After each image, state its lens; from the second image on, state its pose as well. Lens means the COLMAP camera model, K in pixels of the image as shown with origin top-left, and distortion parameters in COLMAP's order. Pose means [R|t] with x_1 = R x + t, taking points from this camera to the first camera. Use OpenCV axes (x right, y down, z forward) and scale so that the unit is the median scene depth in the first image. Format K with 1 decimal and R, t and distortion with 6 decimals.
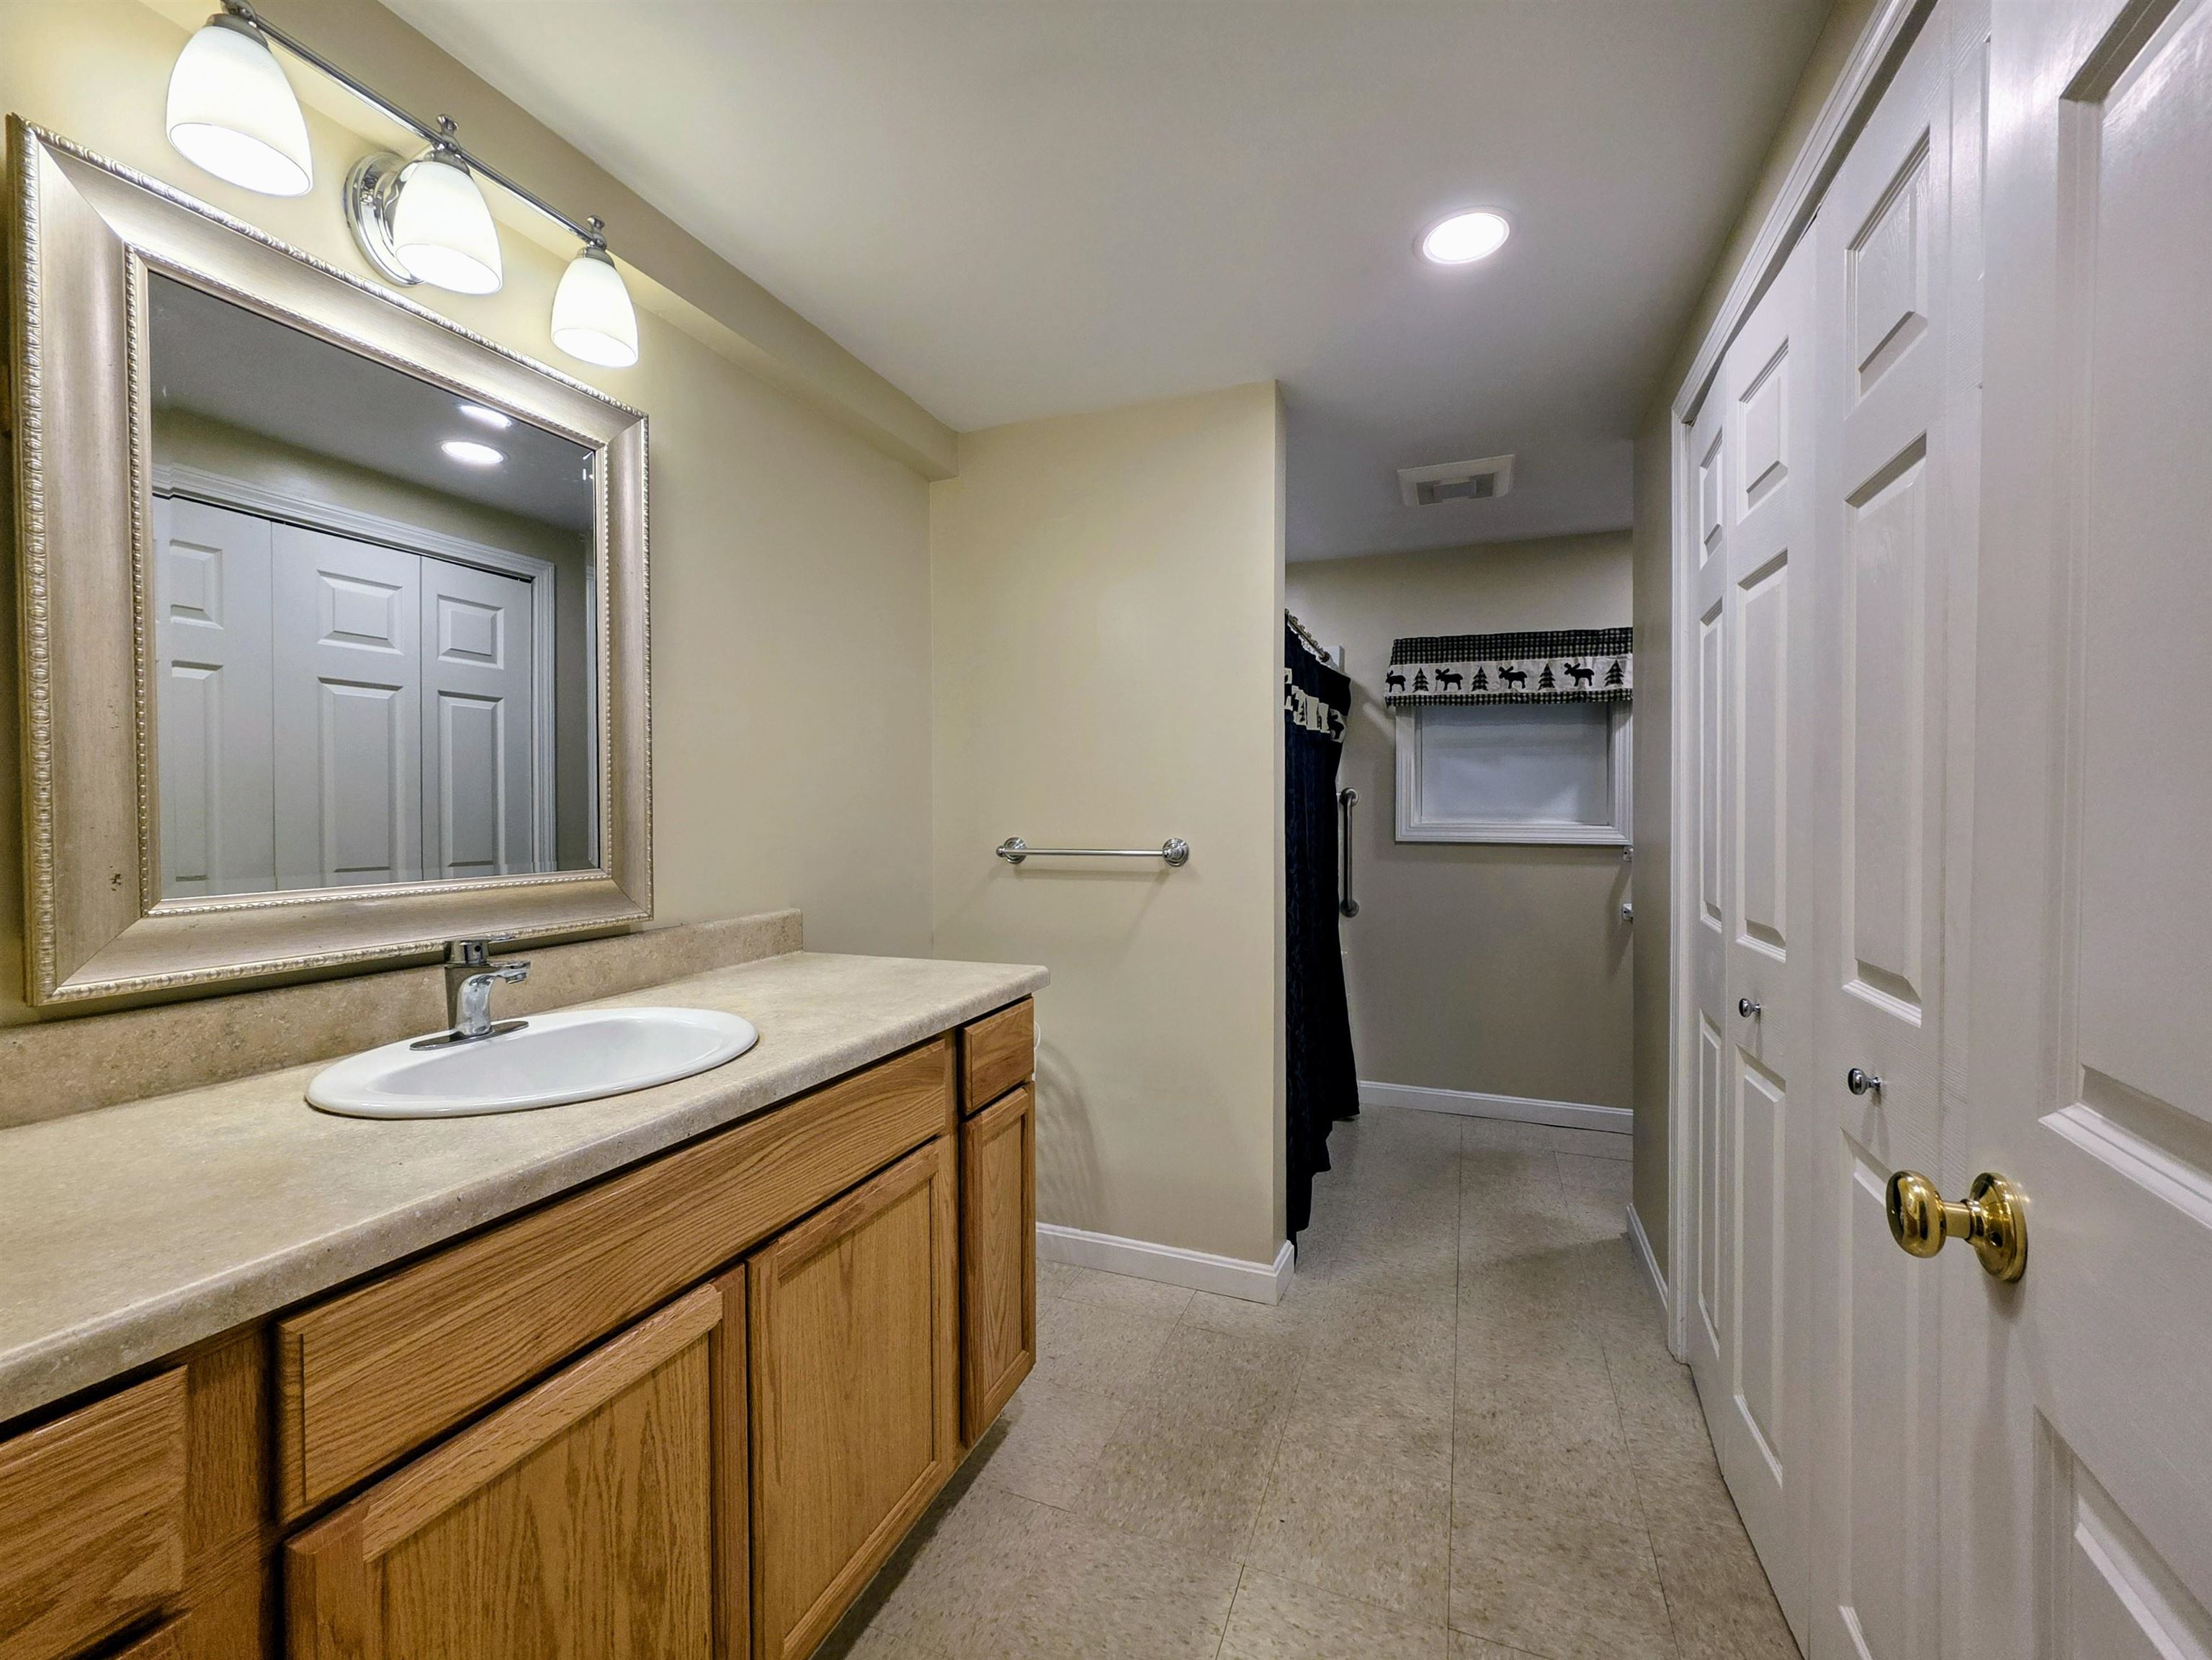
lens RADIAL K [[879.4, 0, 1114.7], [0, 879.4, 825.9], [0, 0, 1]] dist [0.002992, 0.000019]
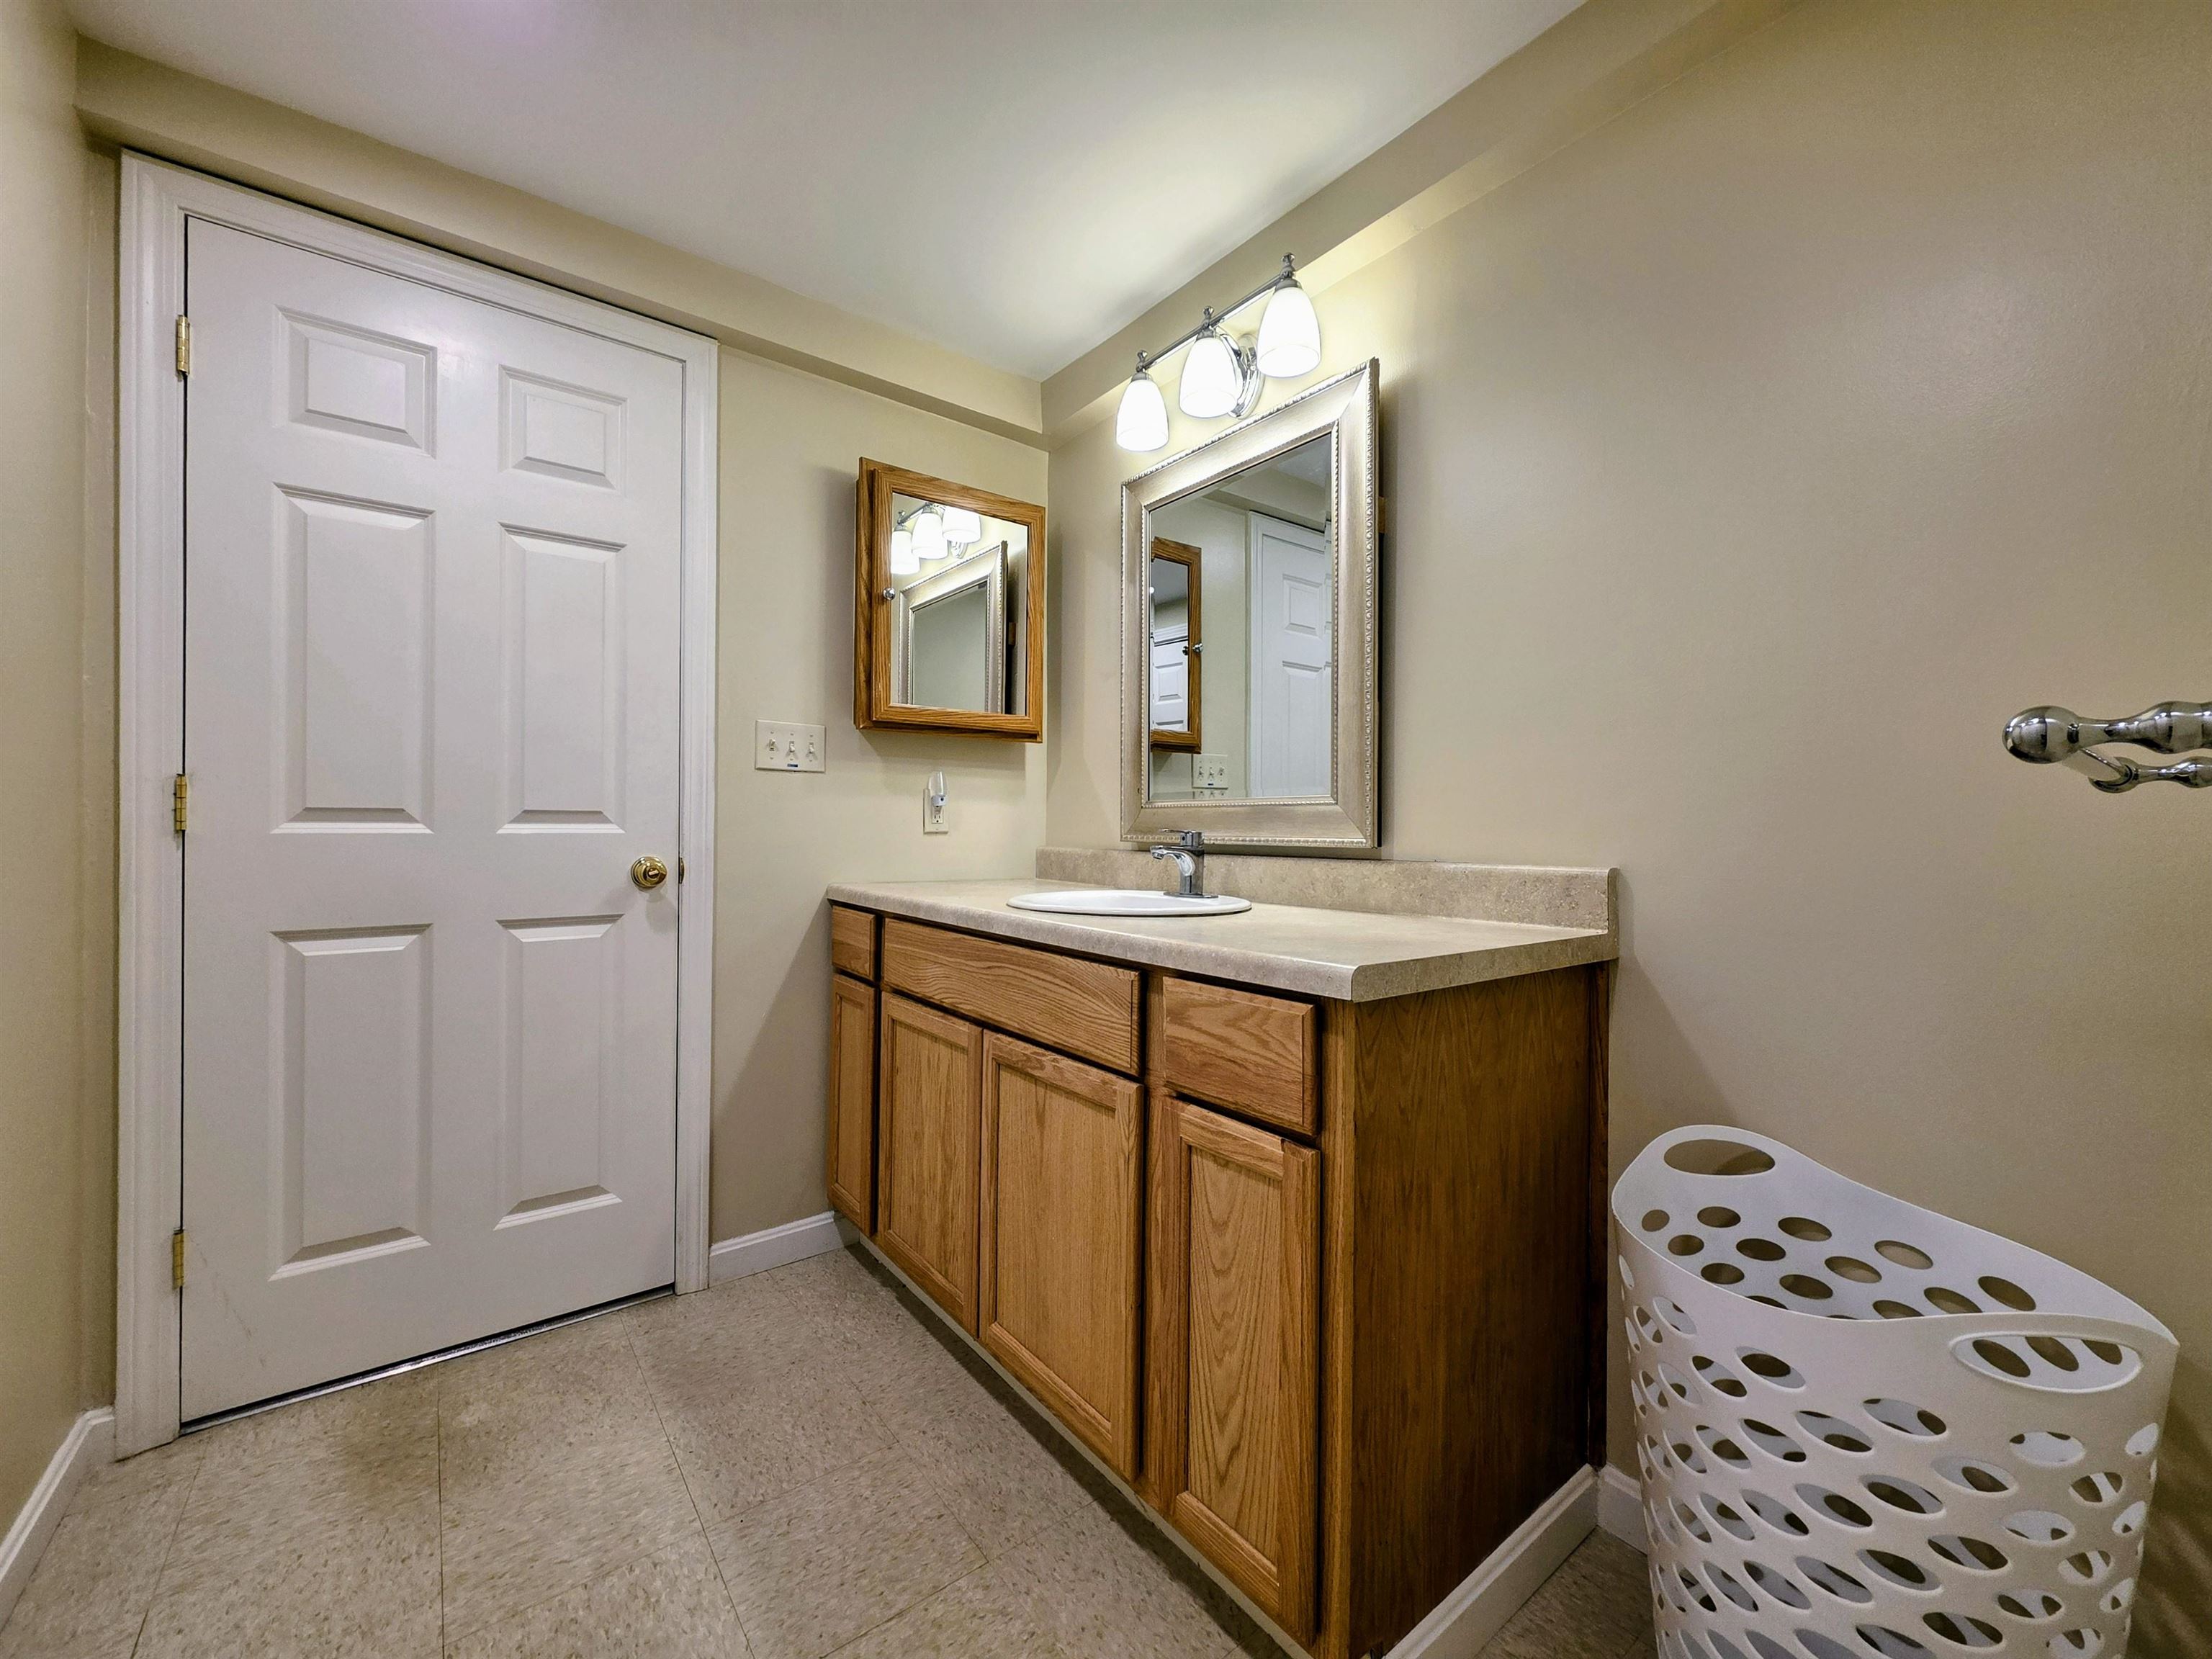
lens RADIAL K [[879.3, 0, 1114.7], [0, 879.3, 825.4], [0, 0, 1]] dist [0.002992, 0.000019]
pose [[-0.498363, -0.001828, -0.866967, 0.493052], [-0.022422, 0.999690, 0.010781, 0.075494], [0.866679, 0.024812, -0.498250, 1.217189]]
